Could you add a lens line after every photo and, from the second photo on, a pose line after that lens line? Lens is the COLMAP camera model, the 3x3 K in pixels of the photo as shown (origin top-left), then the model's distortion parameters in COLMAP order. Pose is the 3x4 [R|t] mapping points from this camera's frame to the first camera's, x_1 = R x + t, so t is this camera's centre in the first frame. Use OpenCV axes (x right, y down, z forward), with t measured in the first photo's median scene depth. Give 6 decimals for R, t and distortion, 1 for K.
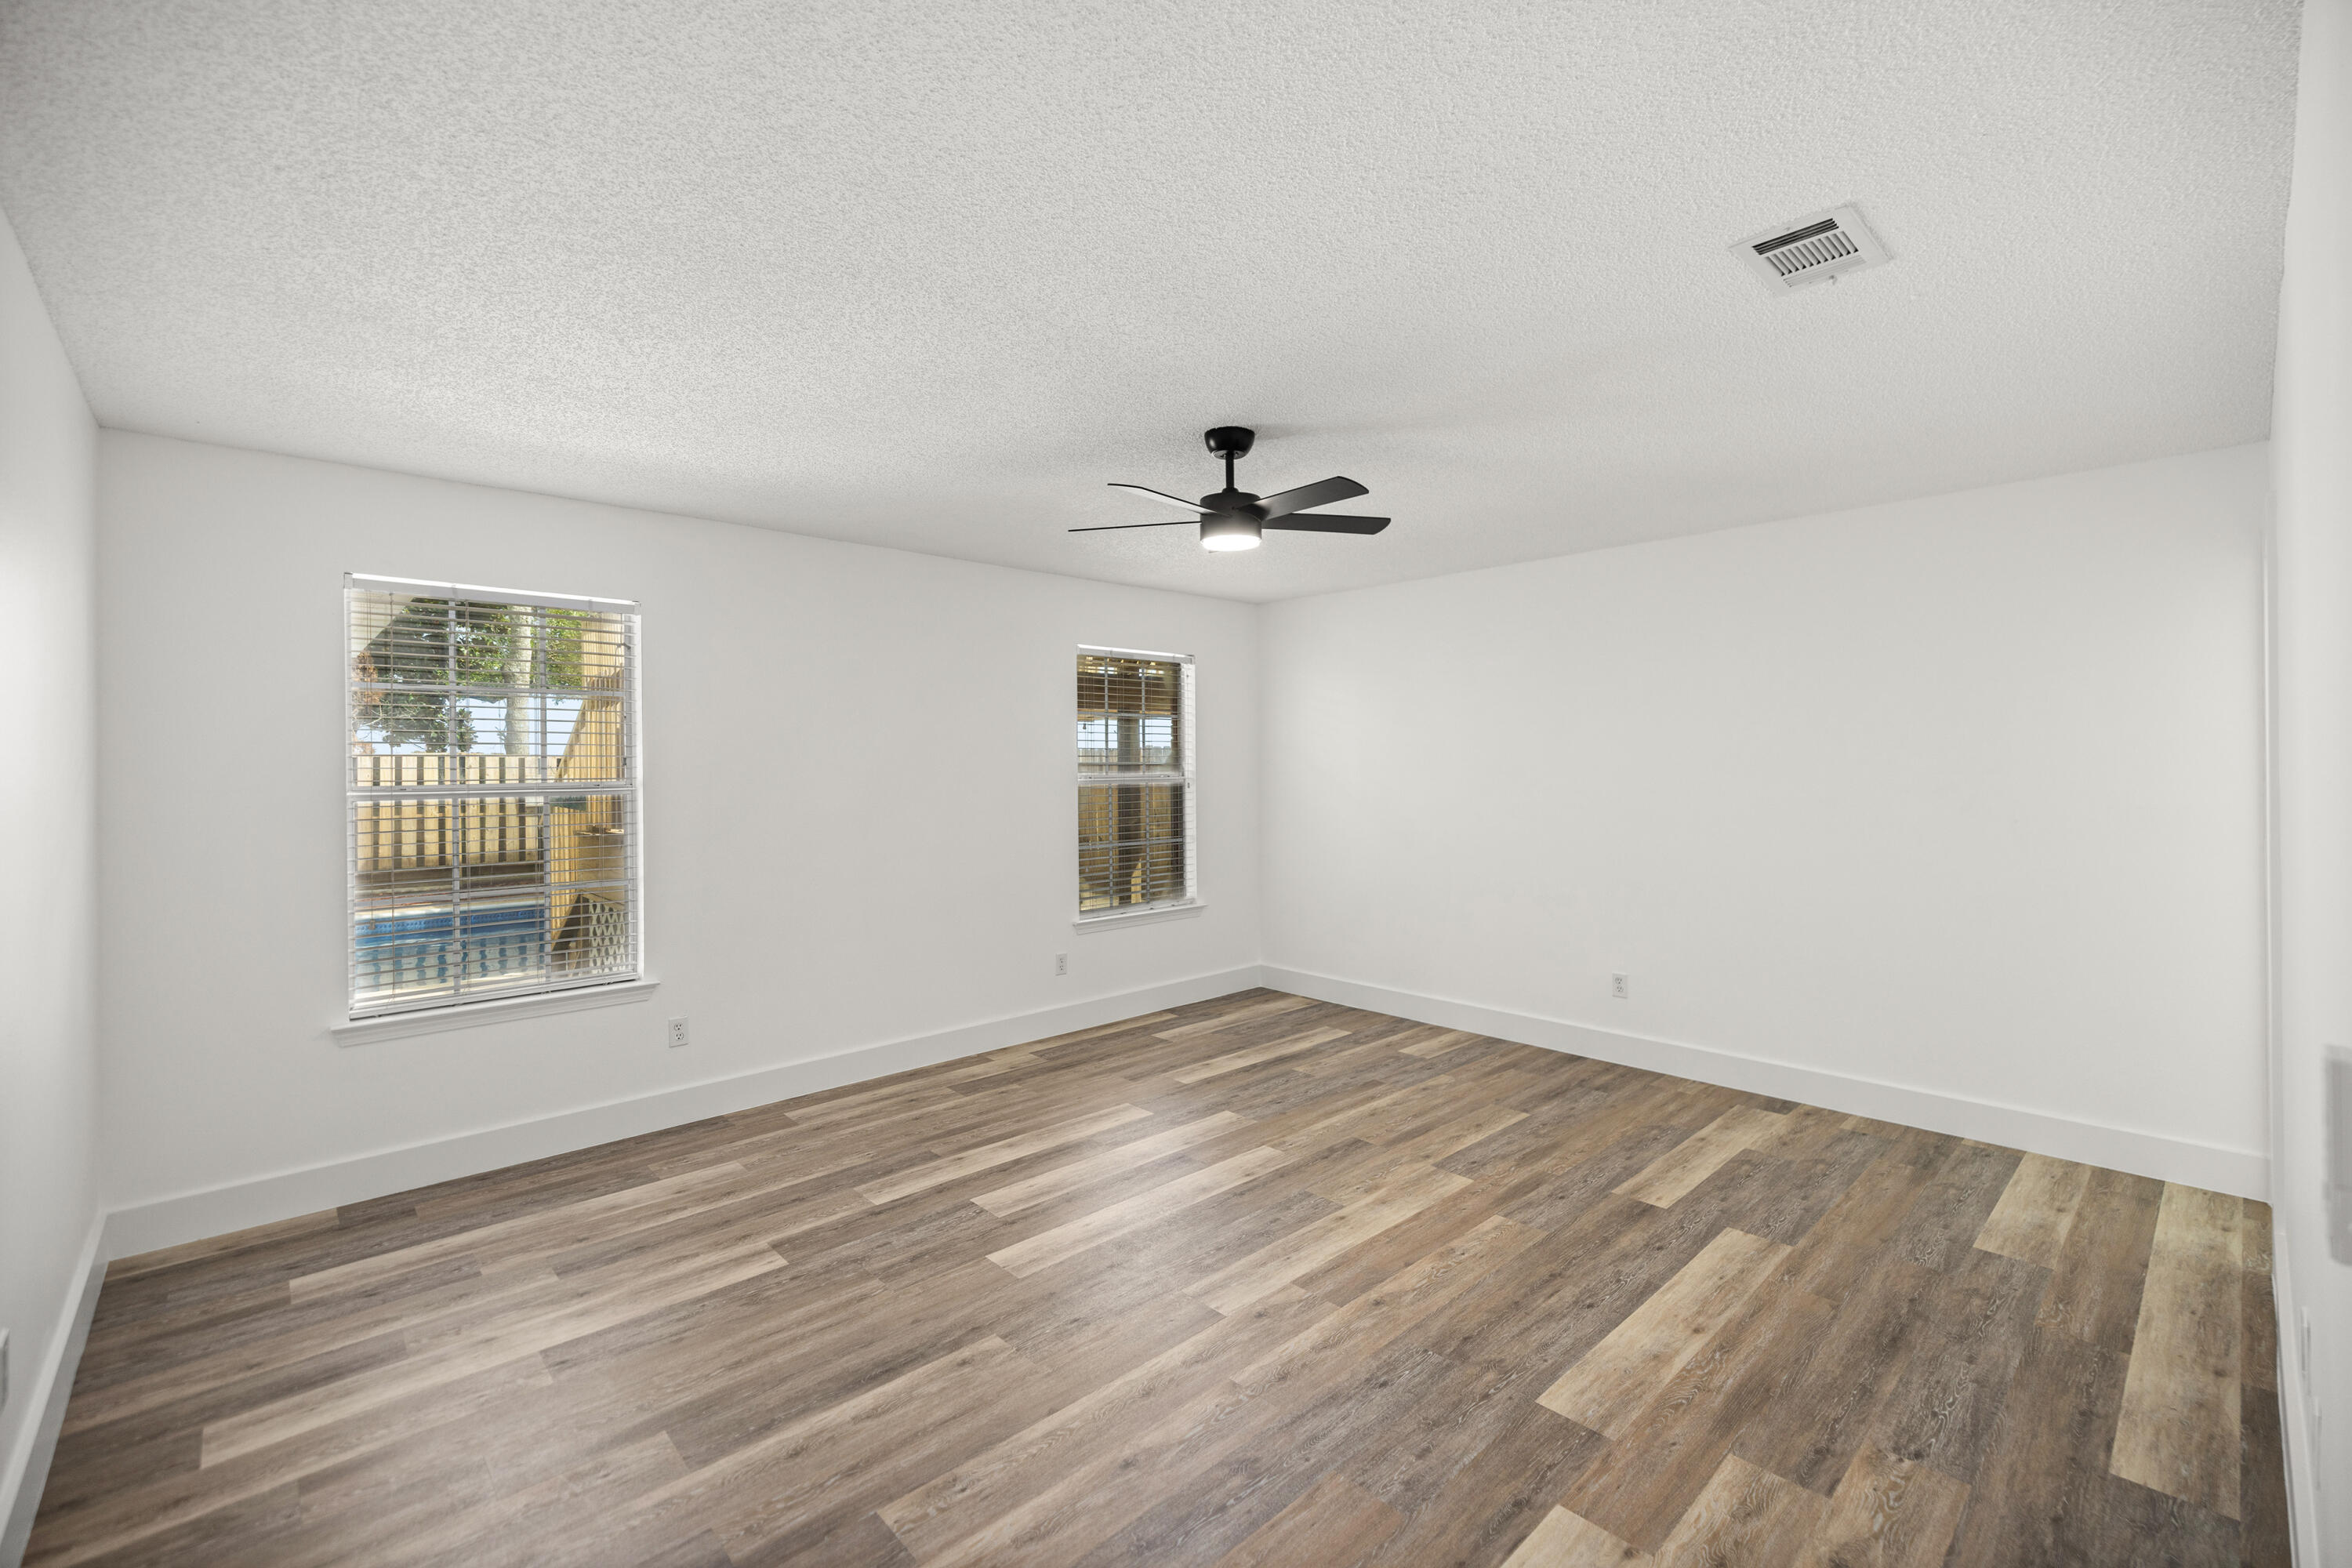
lens RADIAL K [[999.0, 0, 1179.8], [0, 999.0, 761.6], [0, 0, 1]] dist [0.003580, -0.000480]
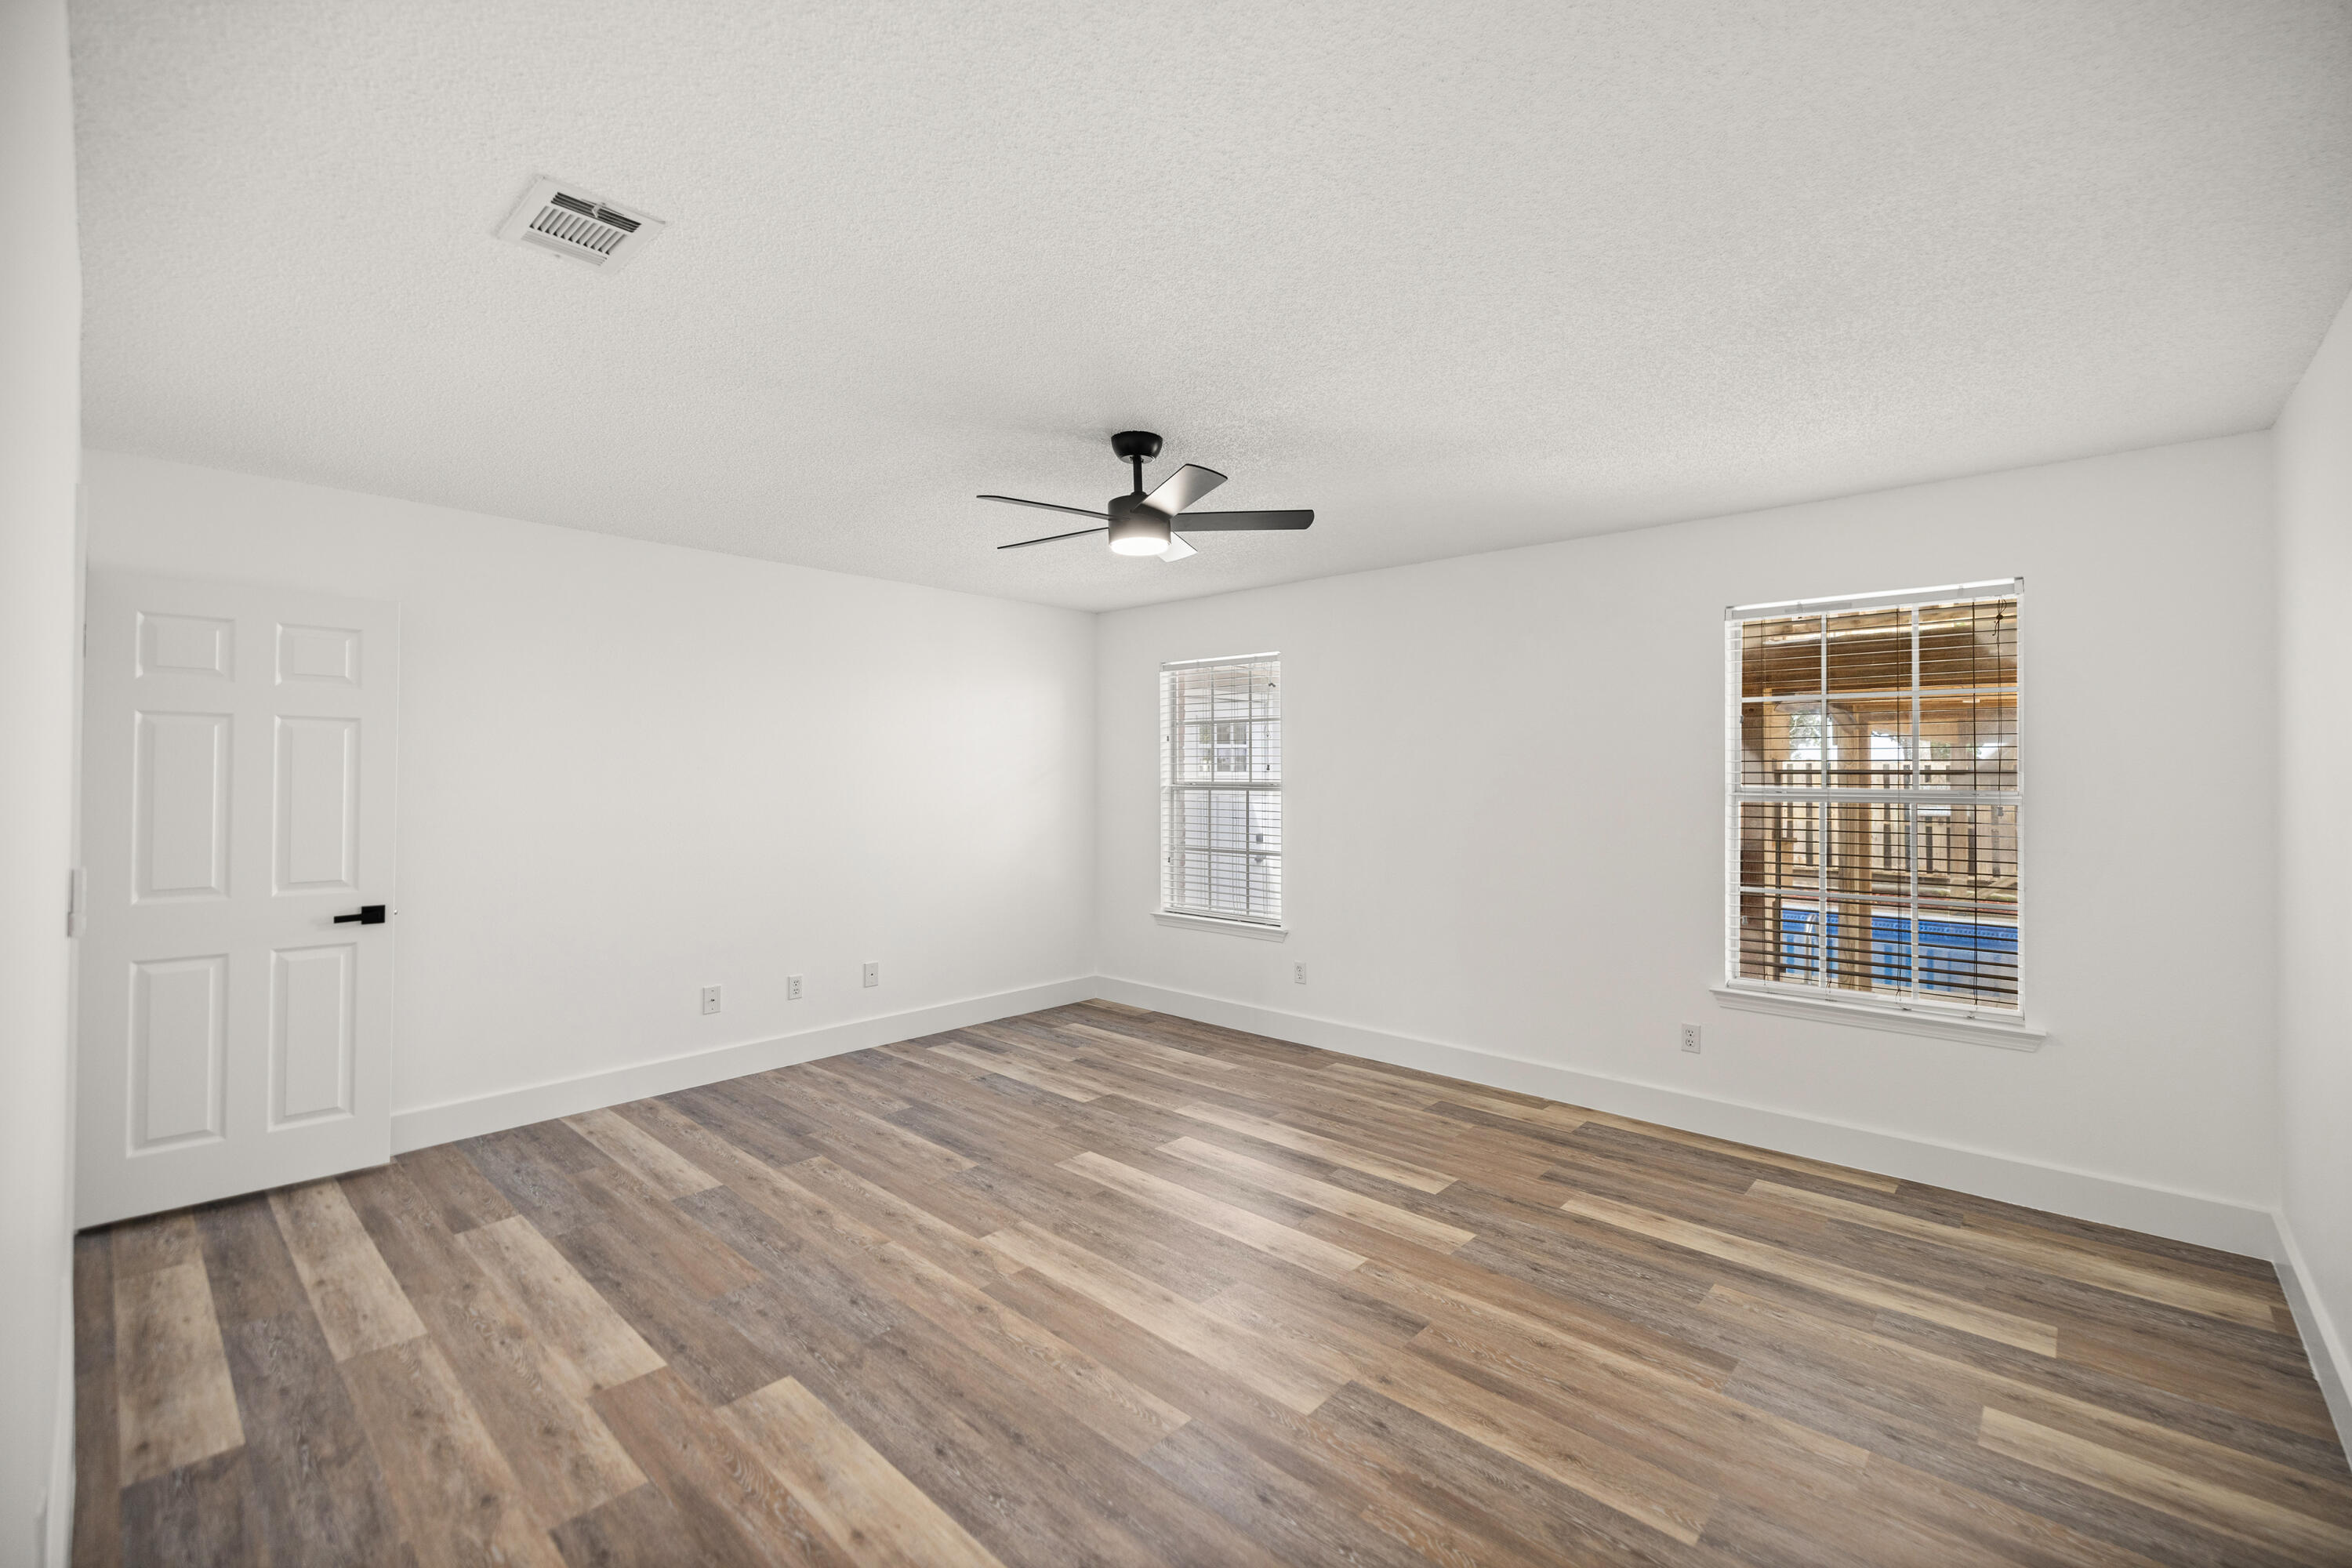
lens RADIAL K [[999.0, 0, 1188.0], [0, 999.0, 788.3], [0, 0, 1]] dist [0.003580, -0.000480]
pose [[0.073411, 0.021658, -0.997067, 0.891367], [-0.000960, 0.999765, 0.021646, -0.003760], [0.997301, -0.000632, 0.073415, 0.837463]]
